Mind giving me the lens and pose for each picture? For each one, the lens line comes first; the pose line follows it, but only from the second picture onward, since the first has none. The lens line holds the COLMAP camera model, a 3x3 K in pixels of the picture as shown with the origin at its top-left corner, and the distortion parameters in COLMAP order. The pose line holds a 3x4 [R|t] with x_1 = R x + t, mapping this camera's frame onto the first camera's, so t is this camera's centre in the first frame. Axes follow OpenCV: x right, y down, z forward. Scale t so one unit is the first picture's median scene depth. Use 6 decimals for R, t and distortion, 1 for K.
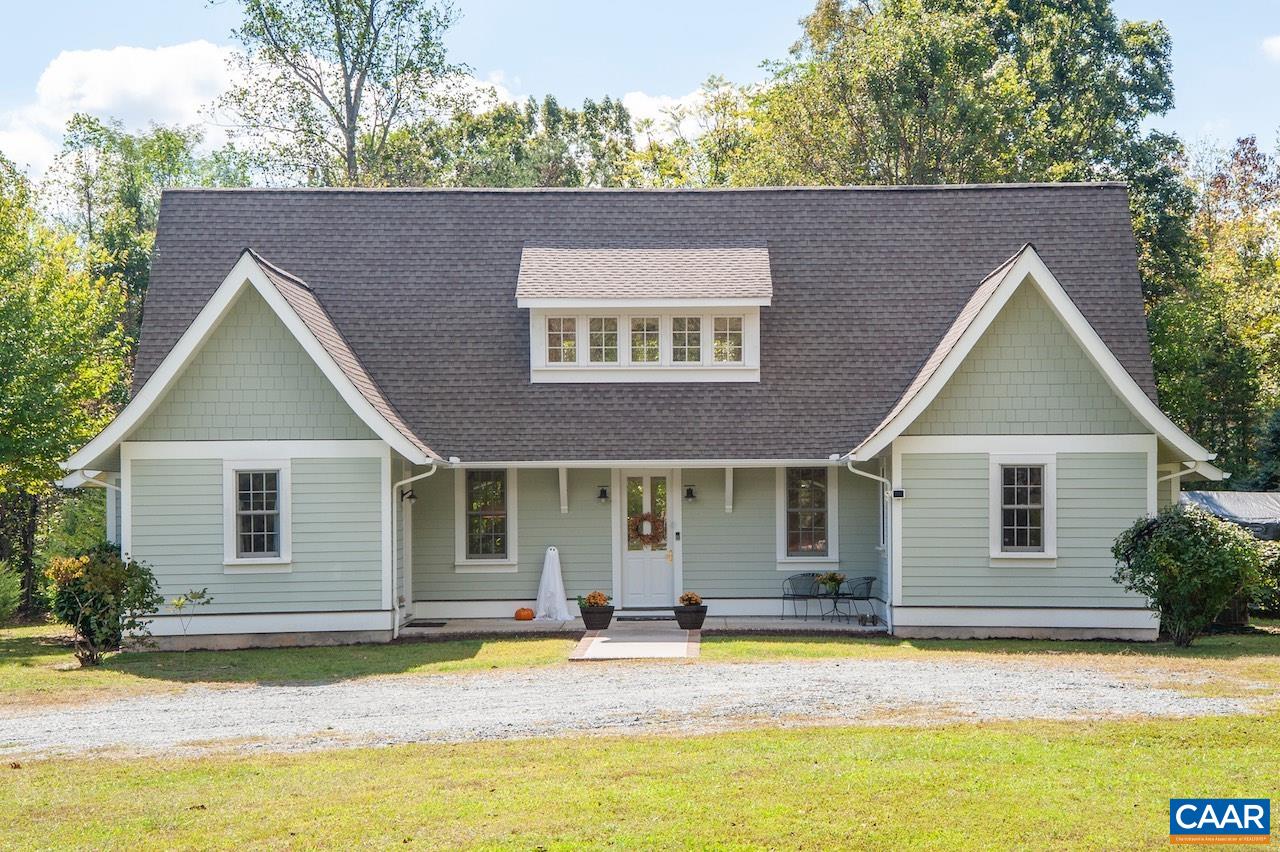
lens RADIAL K [[2227.4, 0, 668.1], [0, 2227.4, 408.2], [0, 0, 1]] dist [0.322610, 1.890779]
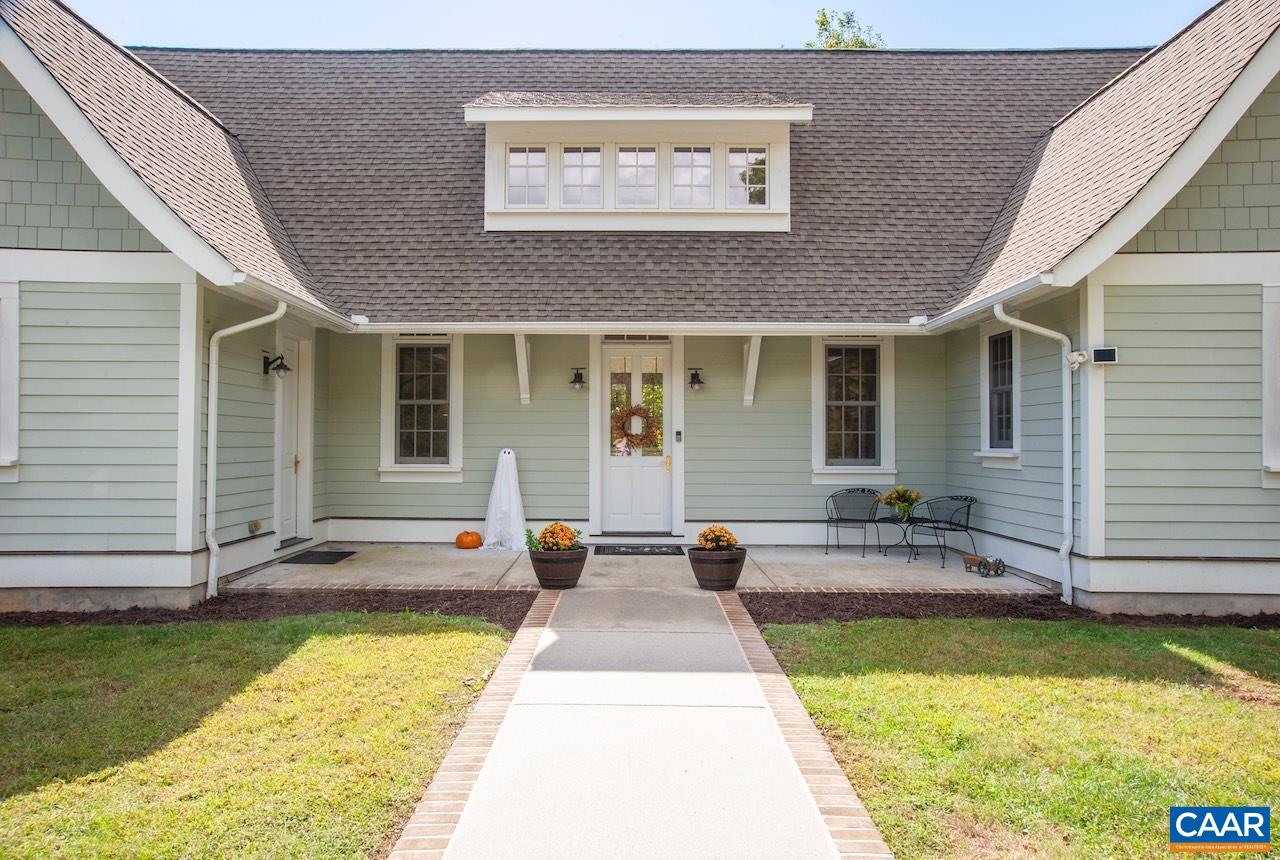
lens RADIAL K [[895.4, 0, 620.4], [0, 895.4, 408.0], [0, 0, 1]] dist [-0.127945, 0.229398]
pose [[0.999916, 0.011146, -0.006644, -0.013186], [-0.011103, 0.999917, 0.006459, 0.046299], [0.006715, -0.006385, 0.999957, 0.705993]]
